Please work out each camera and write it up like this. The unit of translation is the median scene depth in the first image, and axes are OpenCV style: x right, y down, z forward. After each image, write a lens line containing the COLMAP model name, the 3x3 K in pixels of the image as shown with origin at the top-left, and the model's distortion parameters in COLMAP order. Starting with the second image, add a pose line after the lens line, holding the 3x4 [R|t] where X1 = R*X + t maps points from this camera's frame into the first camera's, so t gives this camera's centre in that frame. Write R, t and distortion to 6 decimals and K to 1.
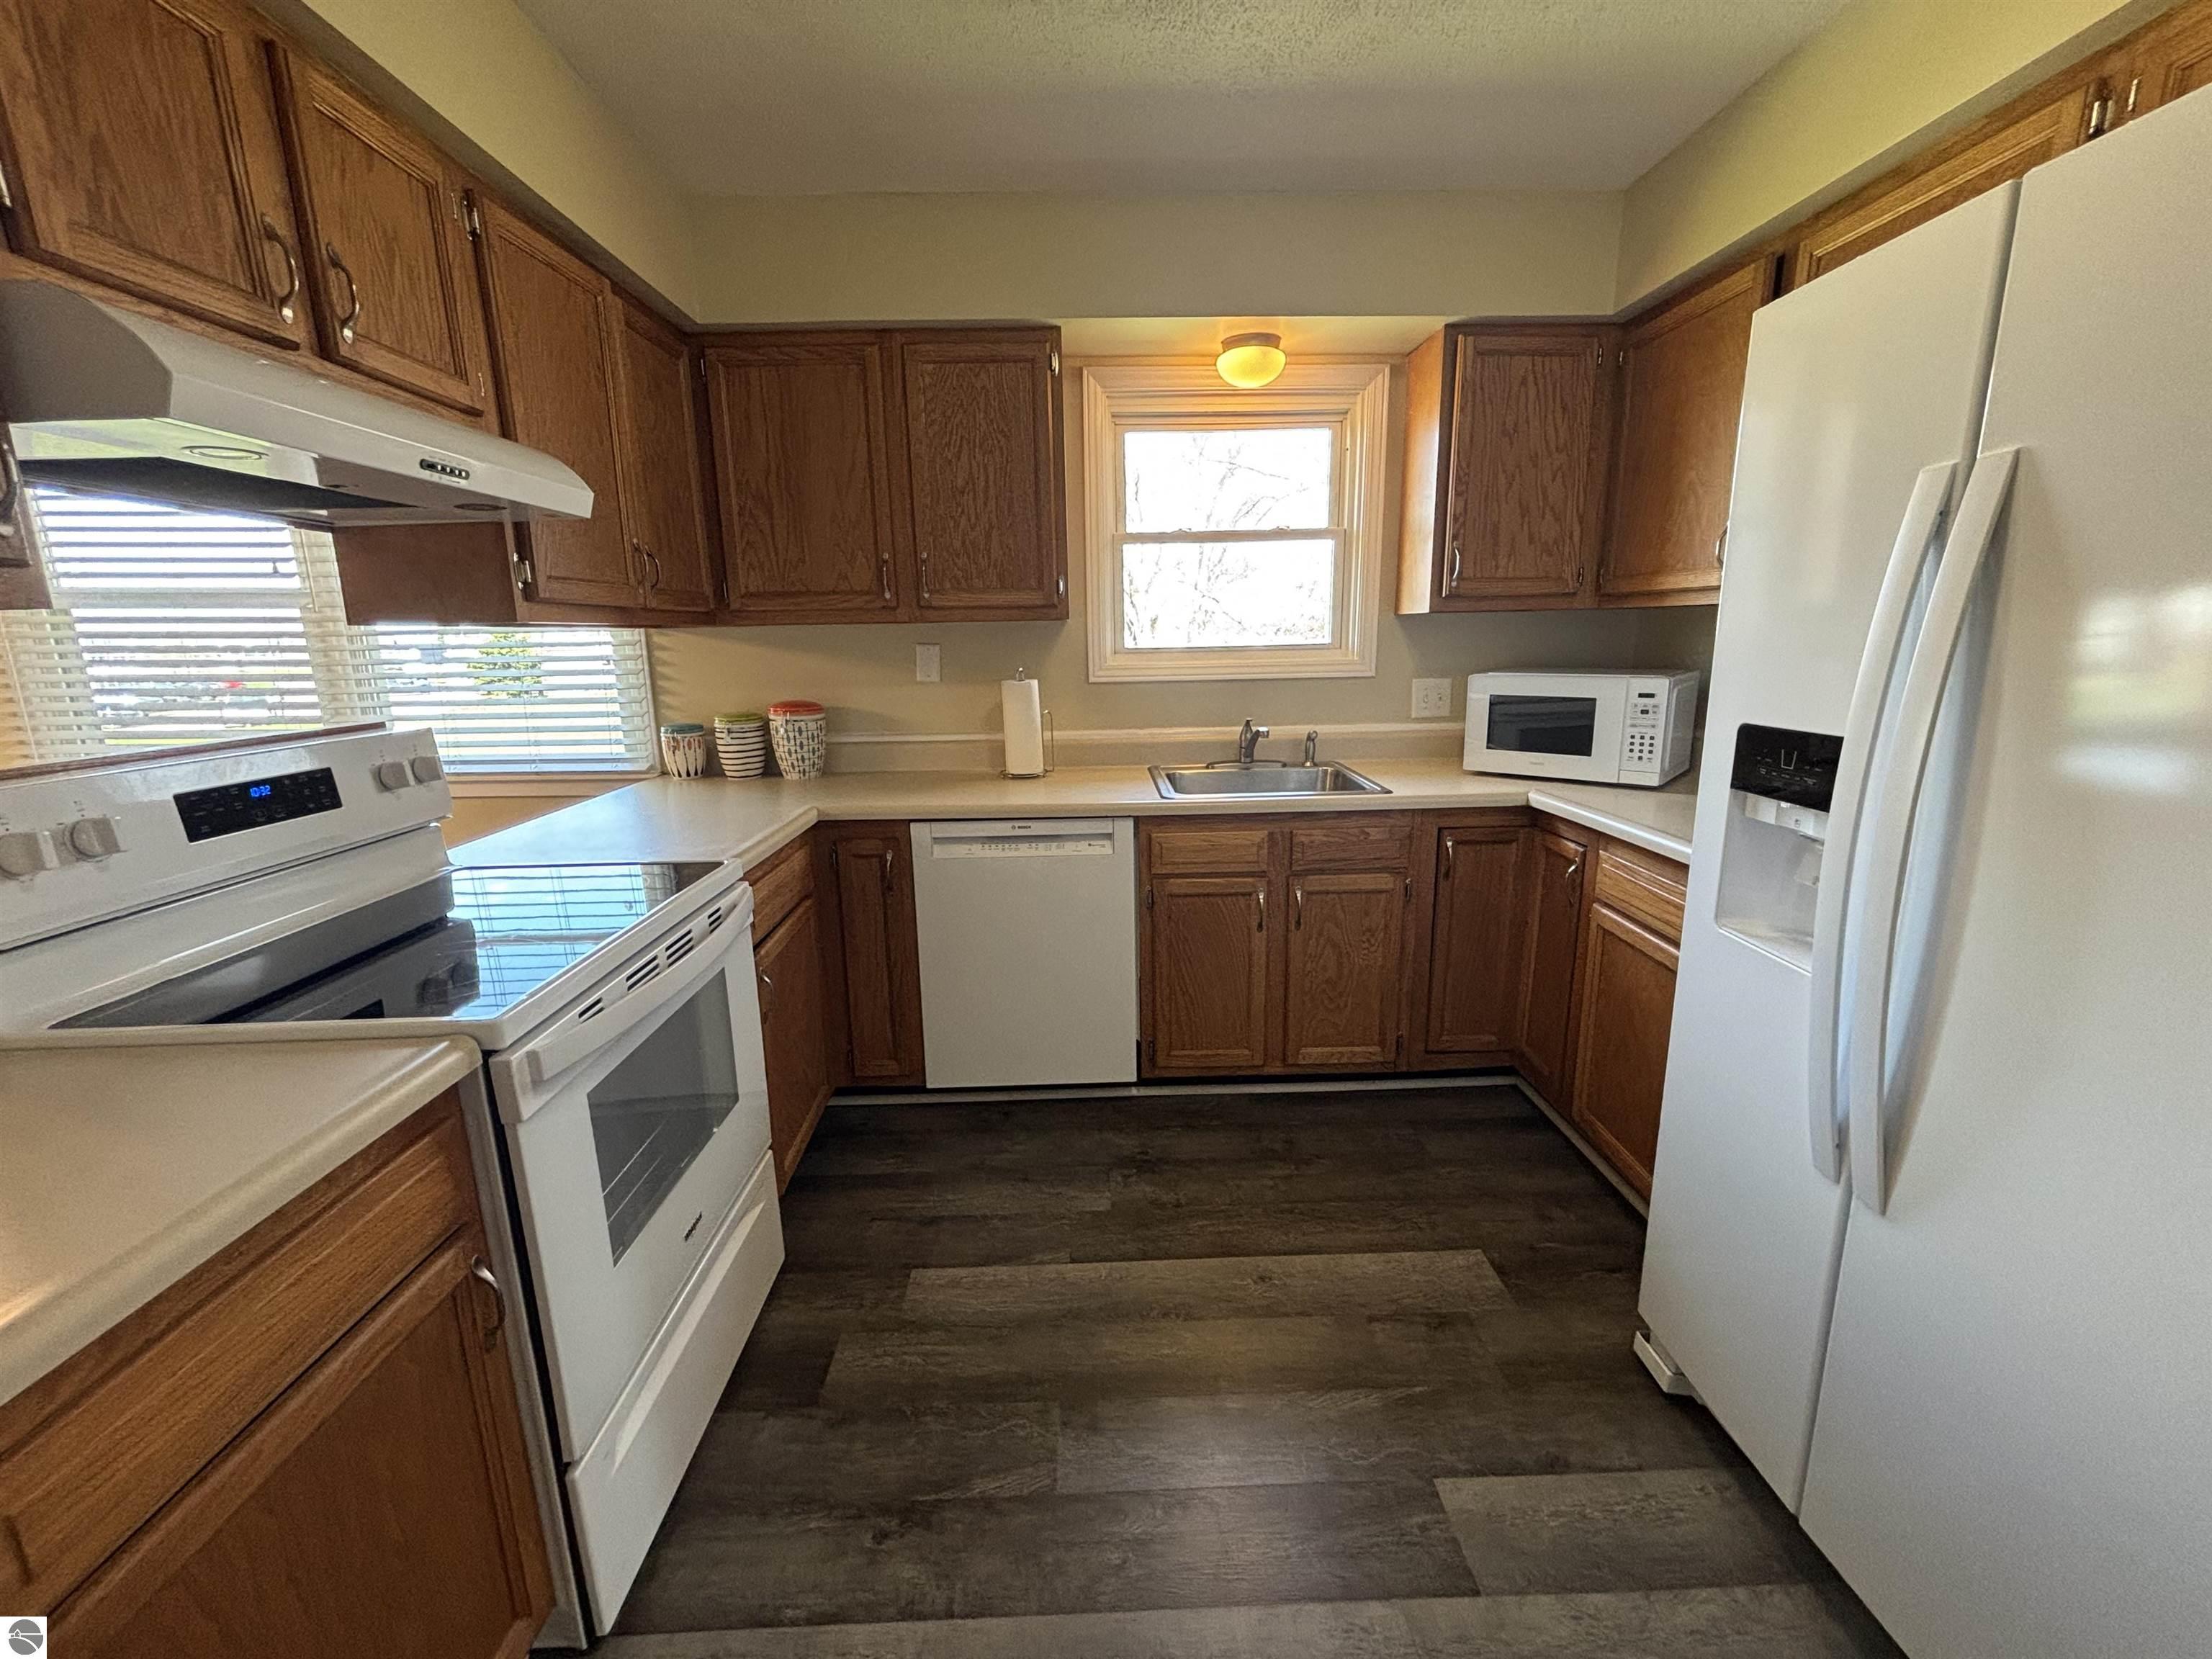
lens RADIAL K [[894.8, 0, 1115.5], [0, 894.8, 821.5], [0, 0, 1]] dist [0.000938, -0.000933]
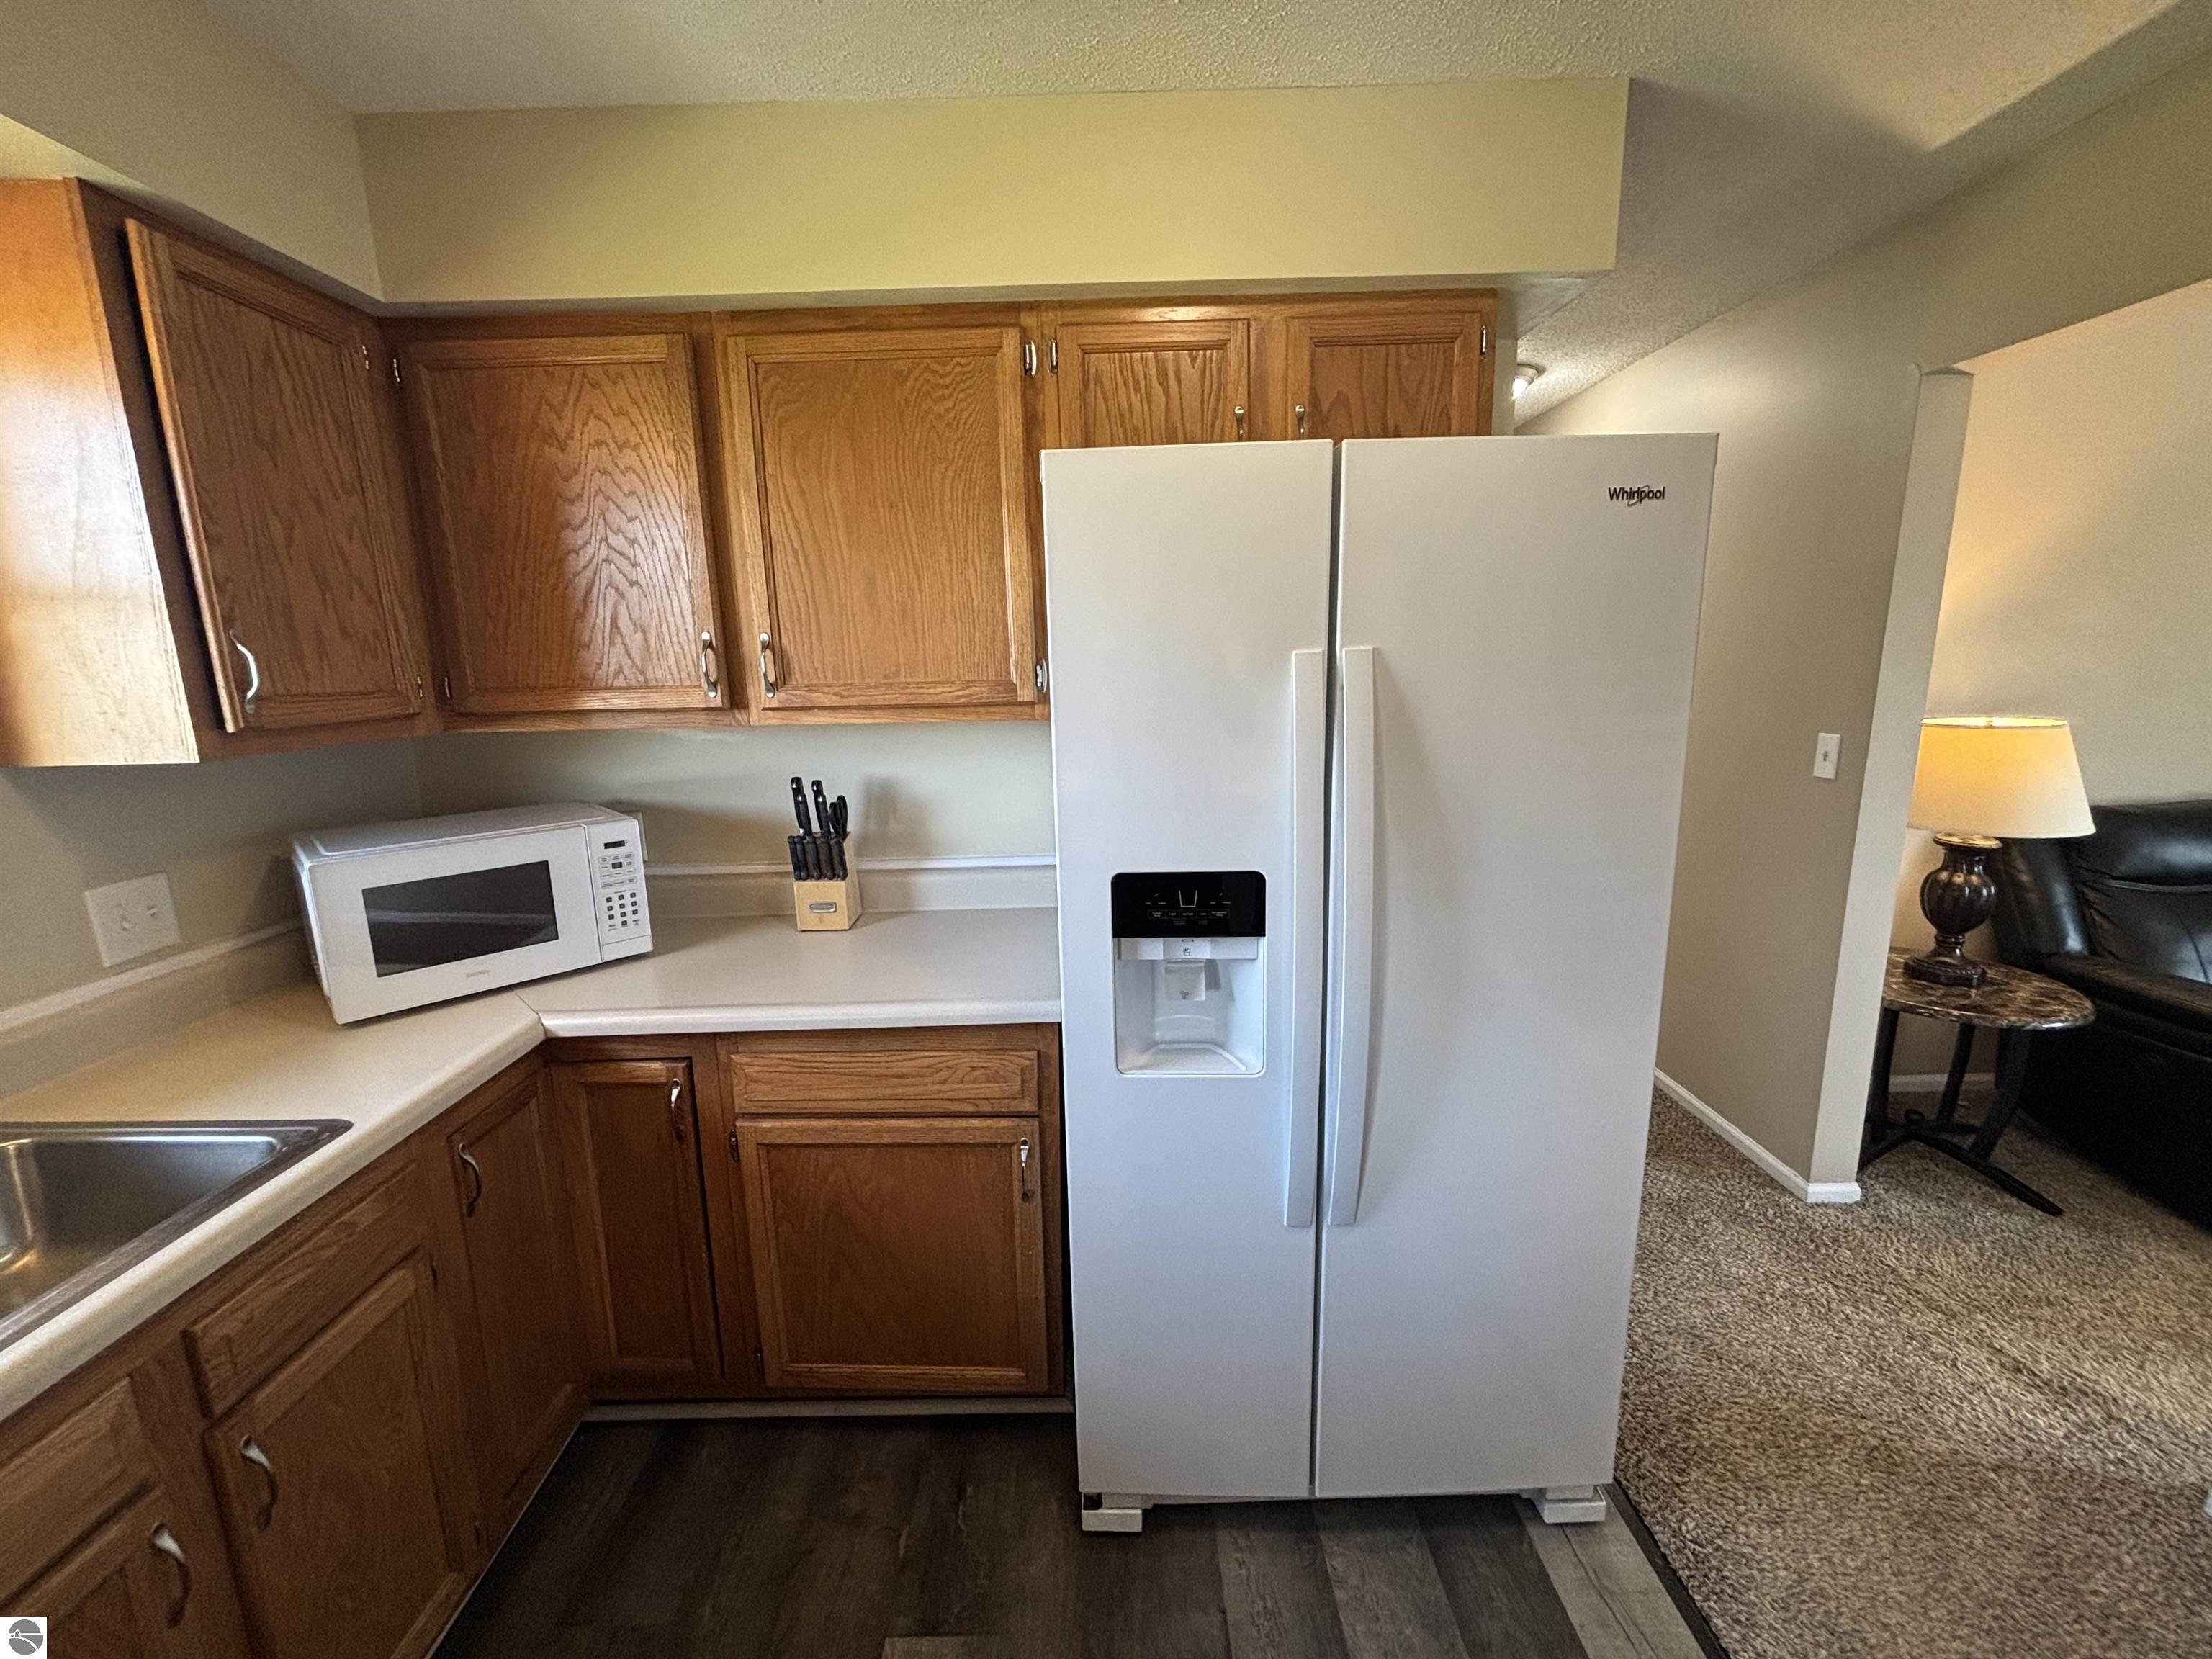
lens RADIAL K [[894.8, 0, 1105.6], [0, 894.8, 828.0], [0, 0, 1]] dist [0.000938, -0.000933]
pose [[0.033183, -0.170695, 0.984765, -0.148684], [0.228199, 0.960575, 0.158813, -0.179759], [-0.973049, 0.219453, 0.070827, 0.528667]]
